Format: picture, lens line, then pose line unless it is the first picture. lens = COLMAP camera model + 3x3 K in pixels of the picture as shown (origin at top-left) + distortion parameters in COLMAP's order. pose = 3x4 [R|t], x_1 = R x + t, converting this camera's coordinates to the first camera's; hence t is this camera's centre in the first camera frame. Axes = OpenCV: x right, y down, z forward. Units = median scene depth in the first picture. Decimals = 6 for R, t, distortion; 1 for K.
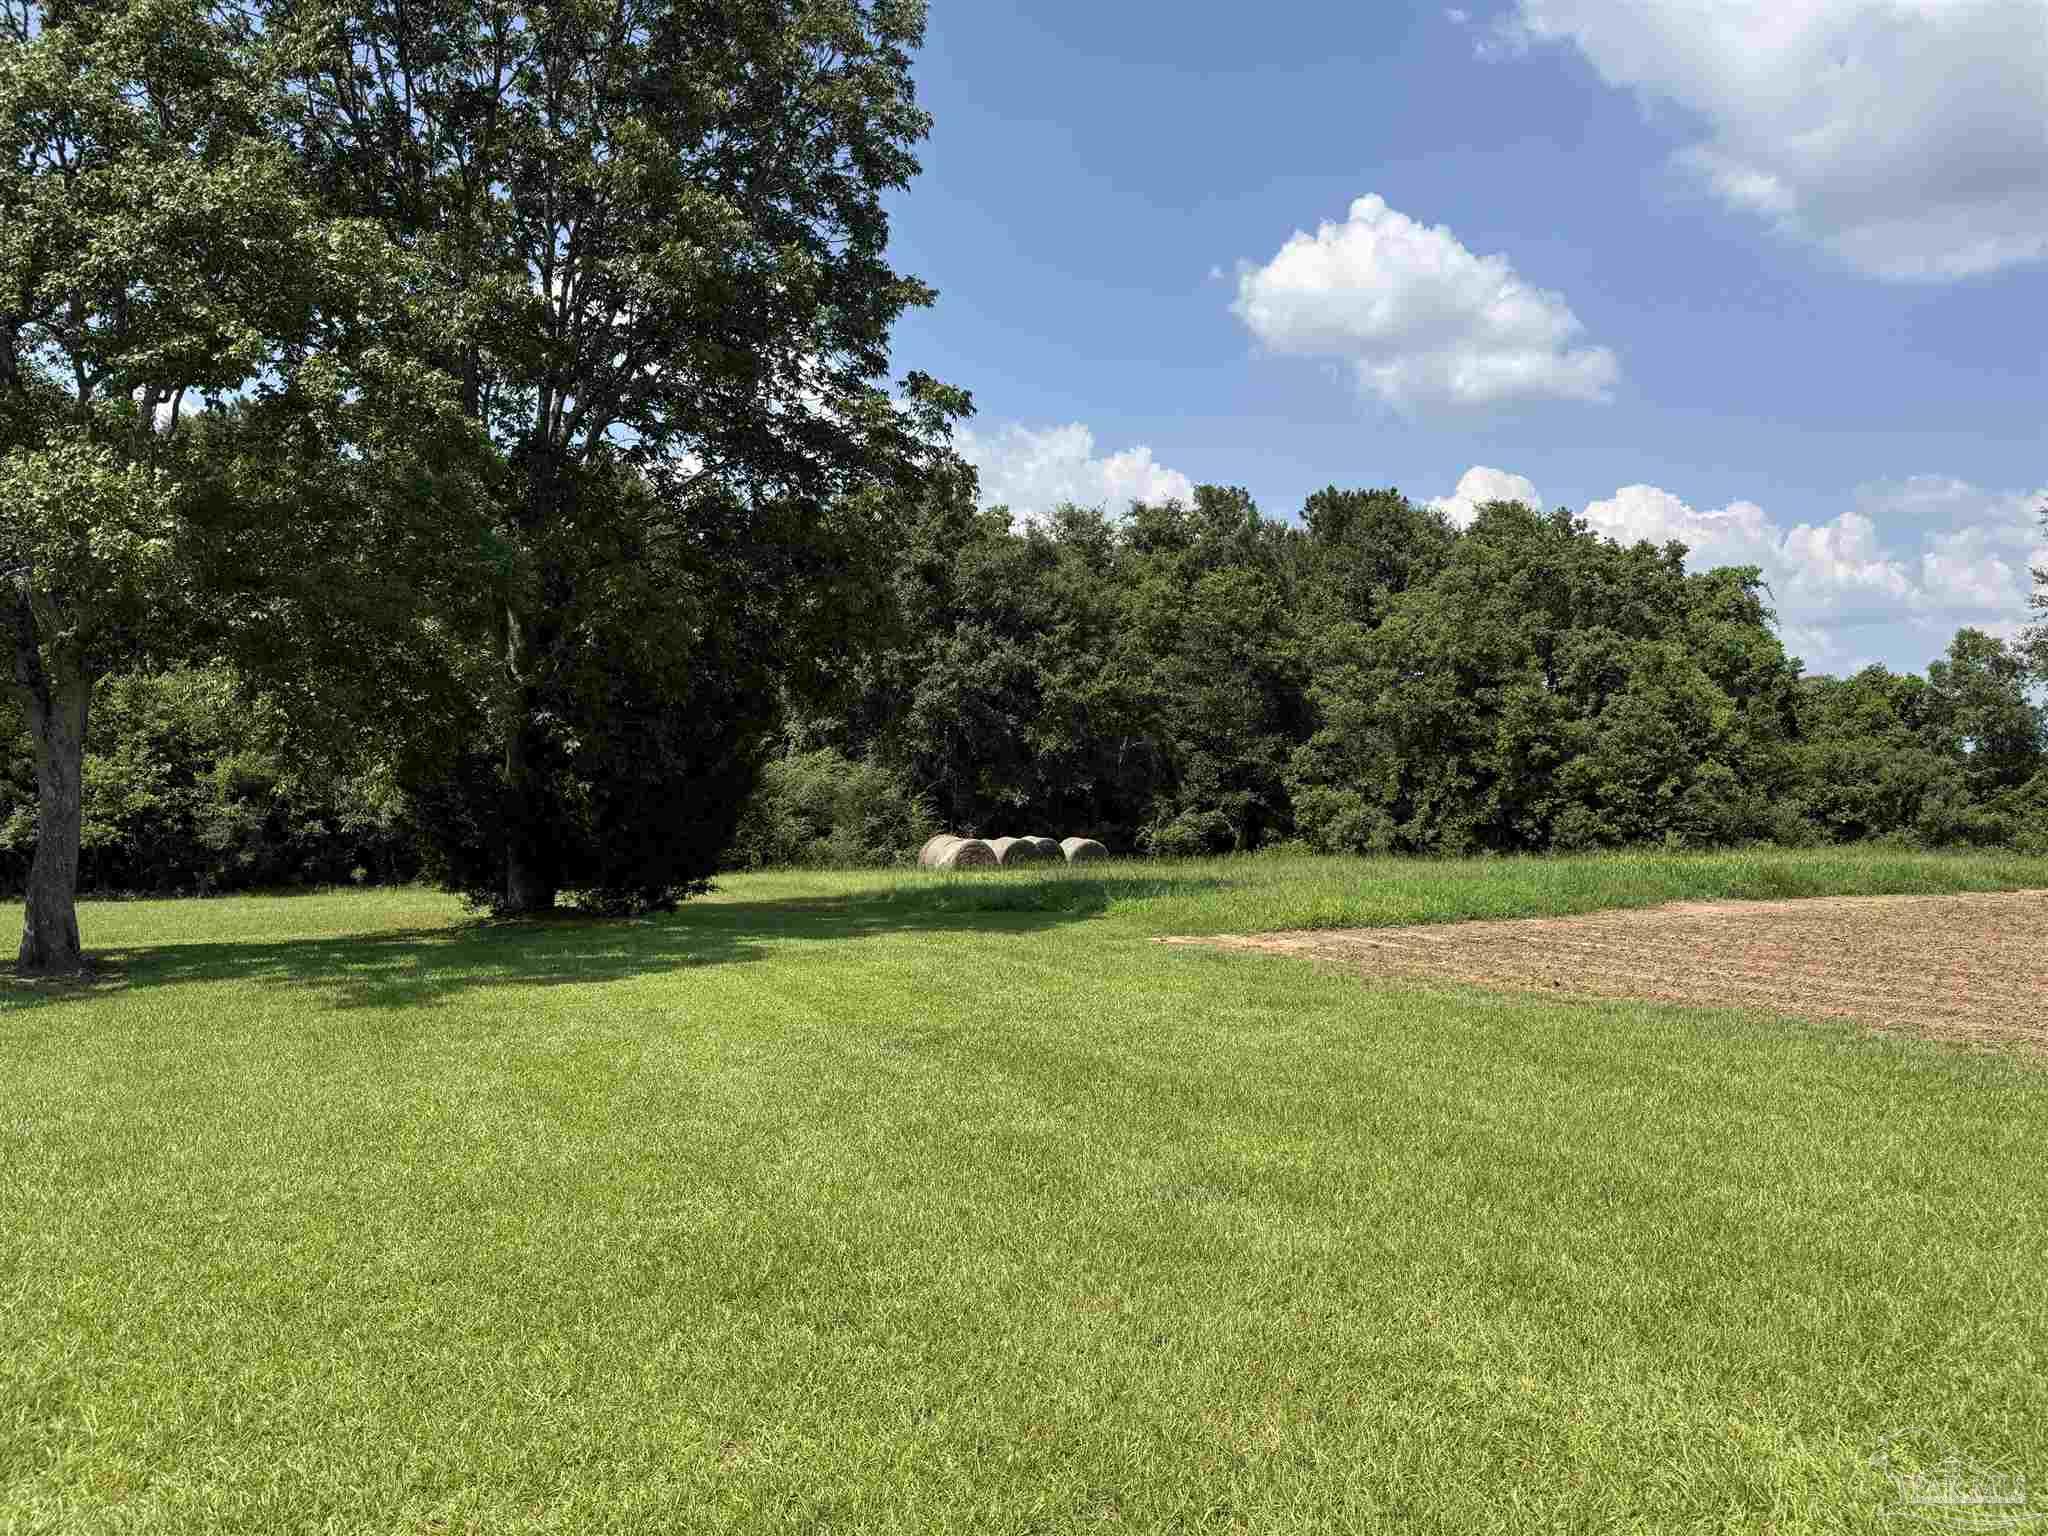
lens RADIAL K [[1434.8, 0, 1024.0], [0, 1434.8, 768.0], [0, 0, 1]] dist [0.065836, -0.118090]
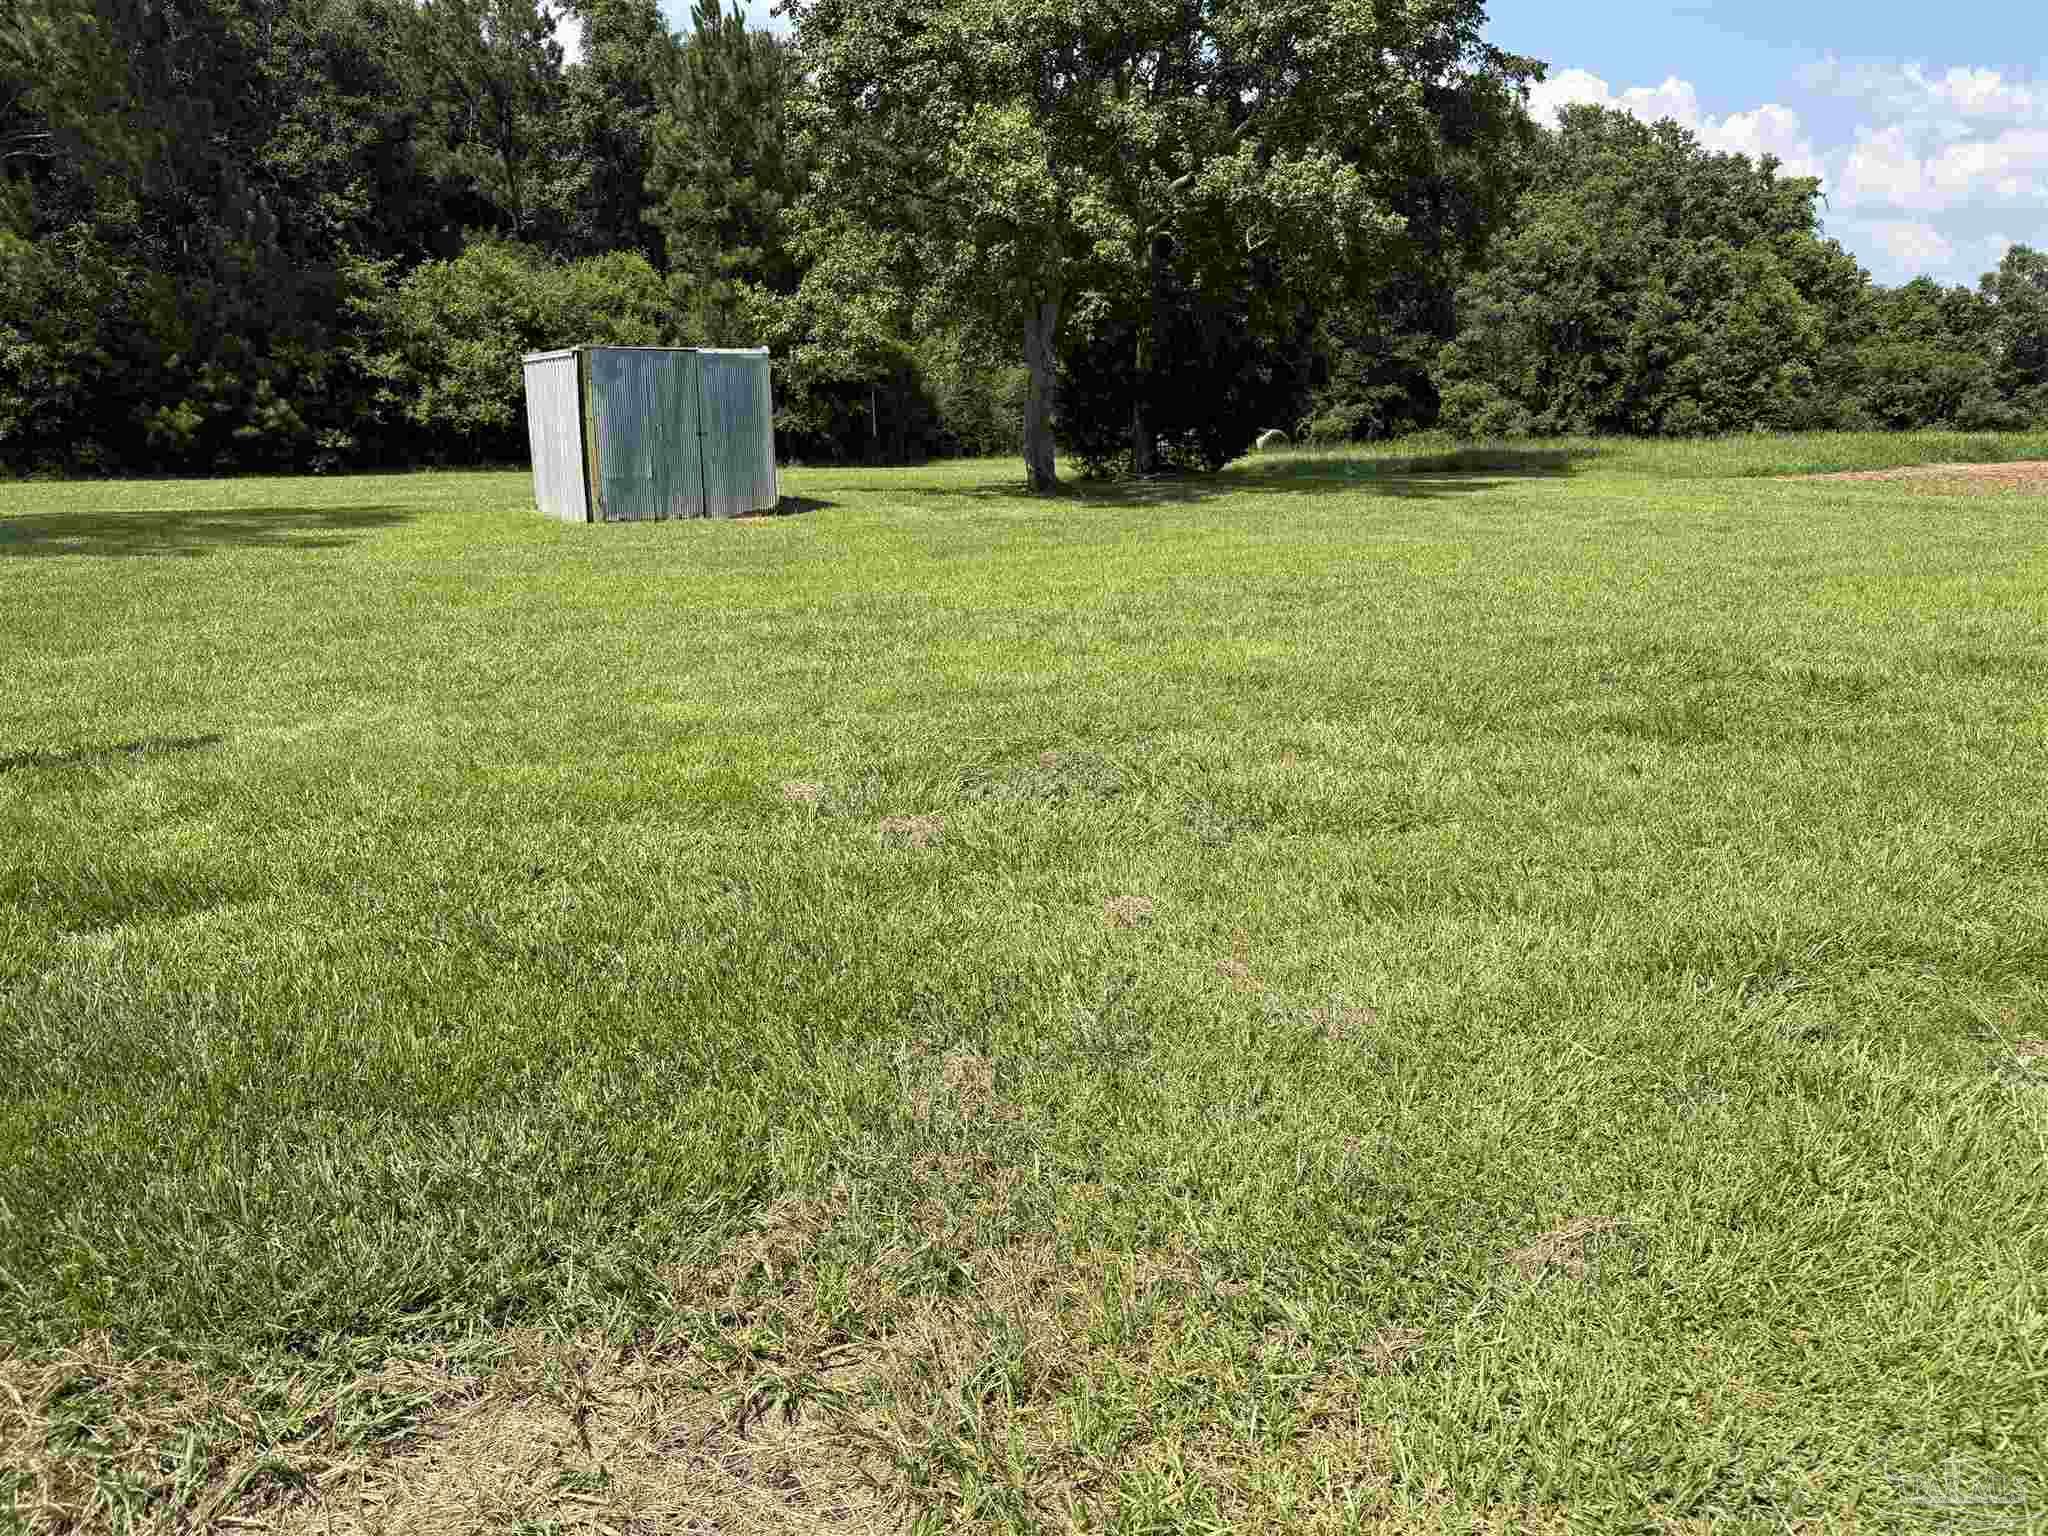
lens RADIAL K [[1430.4, 0, 1024.0], [0, 1430.4, 768.0], [0, 0, 1]] dist [0.002715, -0.002206]
pose [[0.996374, -0.013624, 0.083985, -0.248830], [-0.009501, 0.963110, 0.268941, 0.006652], [-0.084551, -0.268764, 0.959488, -0.146922]]
